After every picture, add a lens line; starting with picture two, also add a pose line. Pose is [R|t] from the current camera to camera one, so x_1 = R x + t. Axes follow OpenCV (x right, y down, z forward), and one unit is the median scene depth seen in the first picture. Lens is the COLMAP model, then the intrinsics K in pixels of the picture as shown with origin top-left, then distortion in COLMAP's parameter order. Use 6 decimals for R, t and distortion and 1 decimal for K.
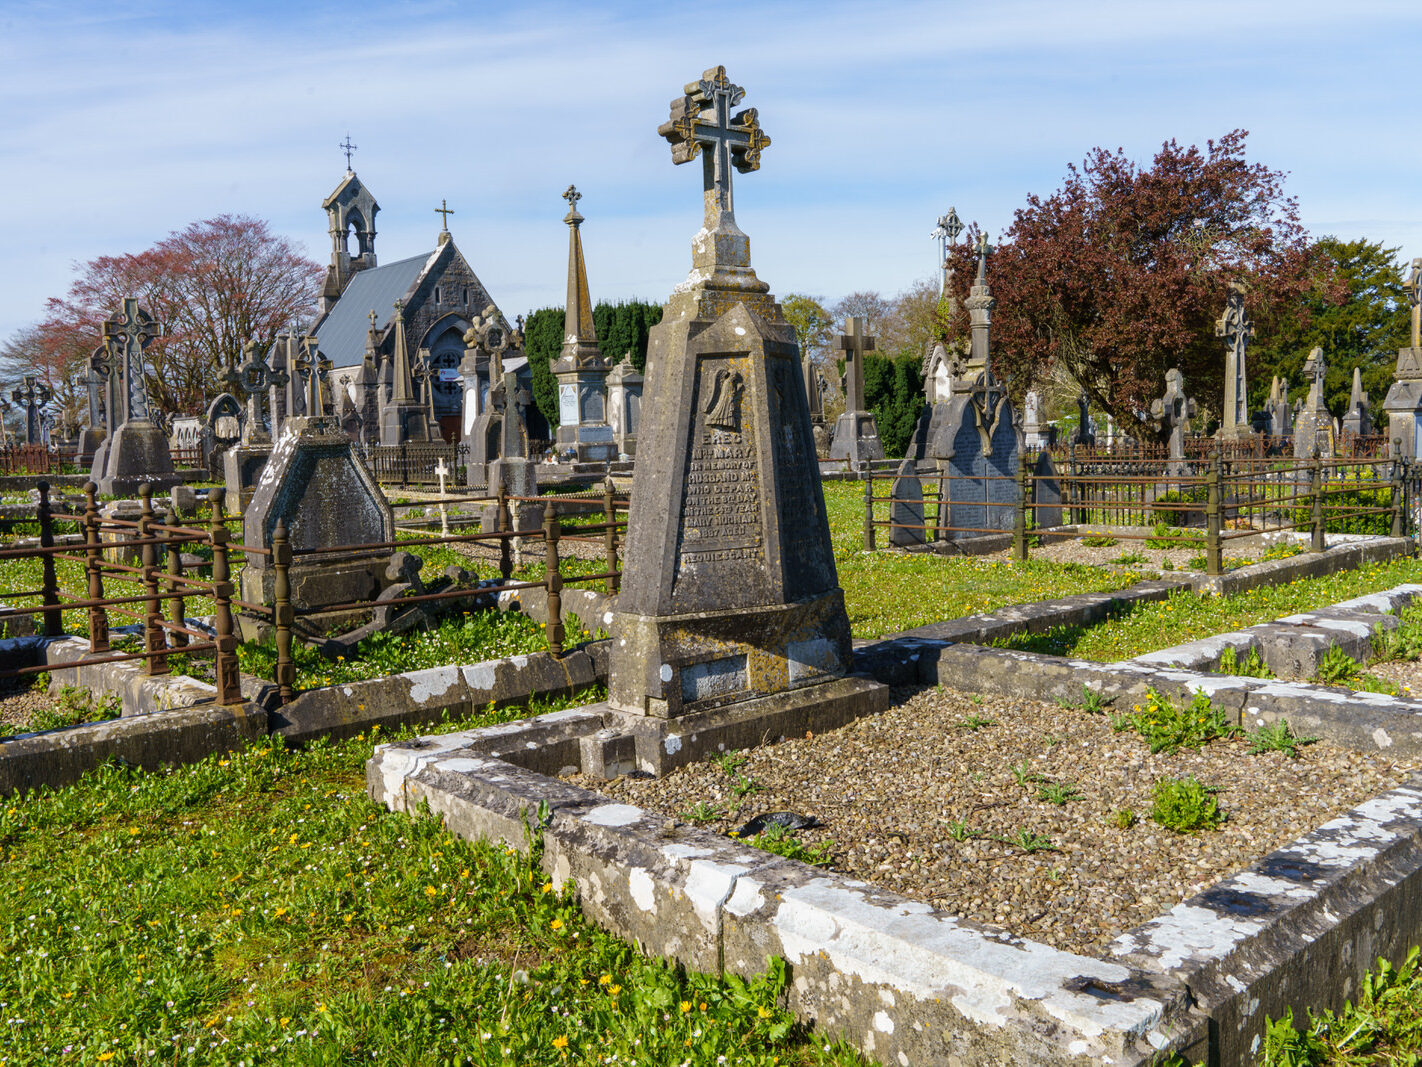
lens RADIAL K [[1242.1, 0, 711.3], [0, 1242.1, 535.6], [0, 0, 1]] dist [-0.026906, 0.023013]
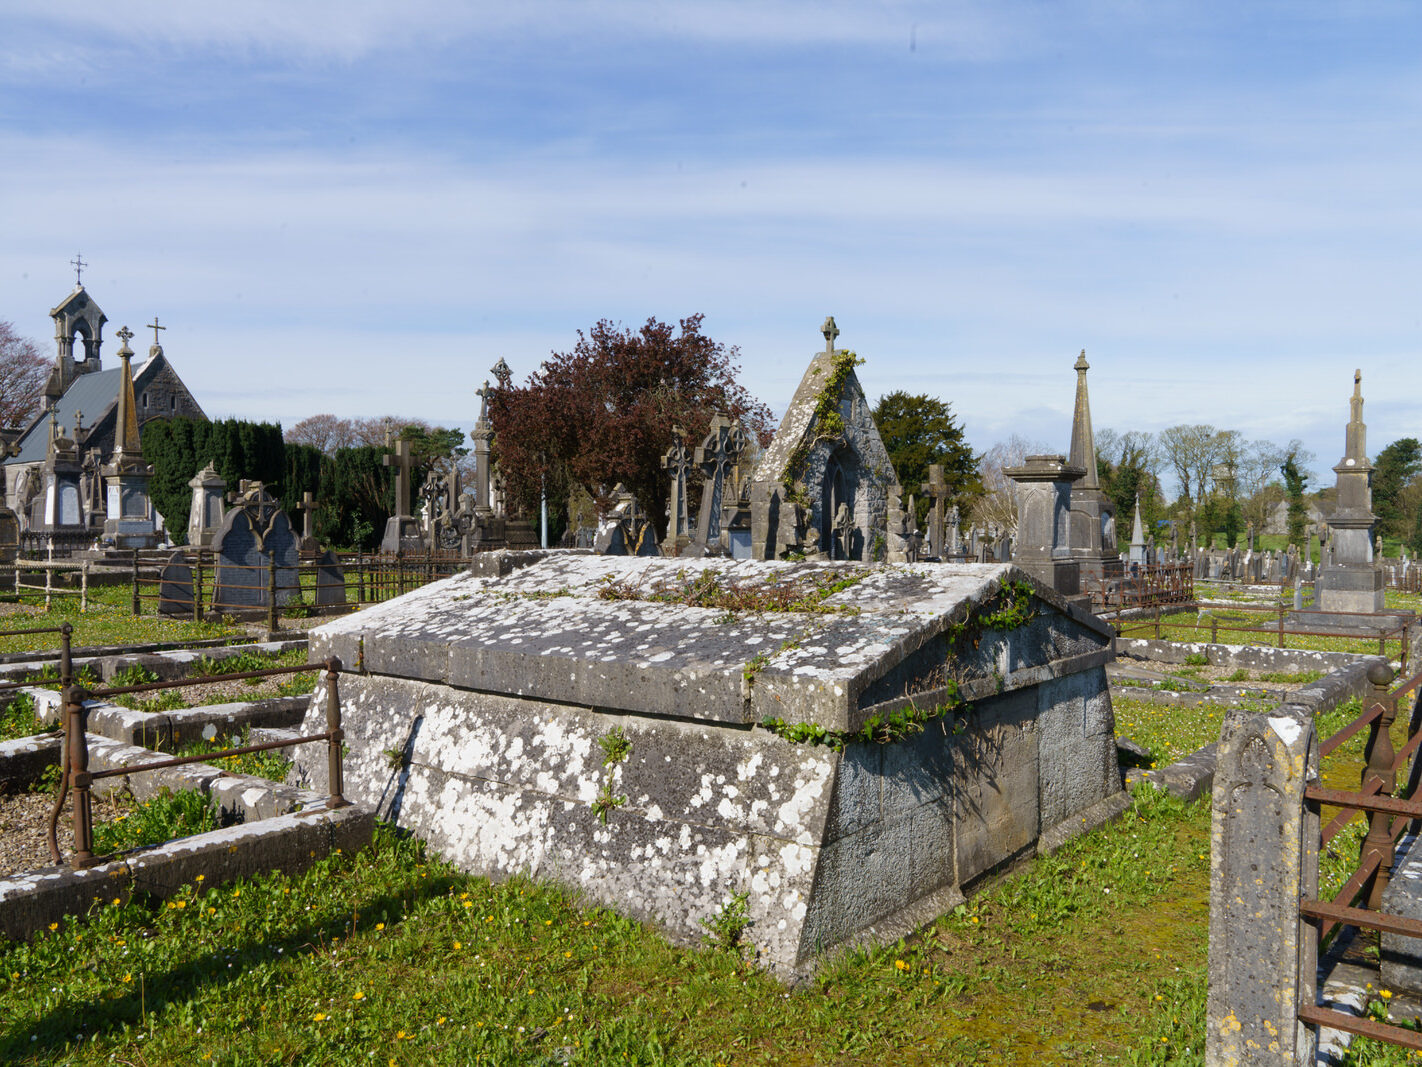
lens RADIAL K [[1100.8, 0, 693.9], [0, 1100.8, 537.5], [0, 0, 1]] dist [-0.009461, 0.003870]
pose [[0.983588, 0.031154, 0.177718, 1.139522], [-0.017072, 0.996631, -0.080224, 0.027601], [-0.179618, 0.075874, 0.980806, -0.717710]]
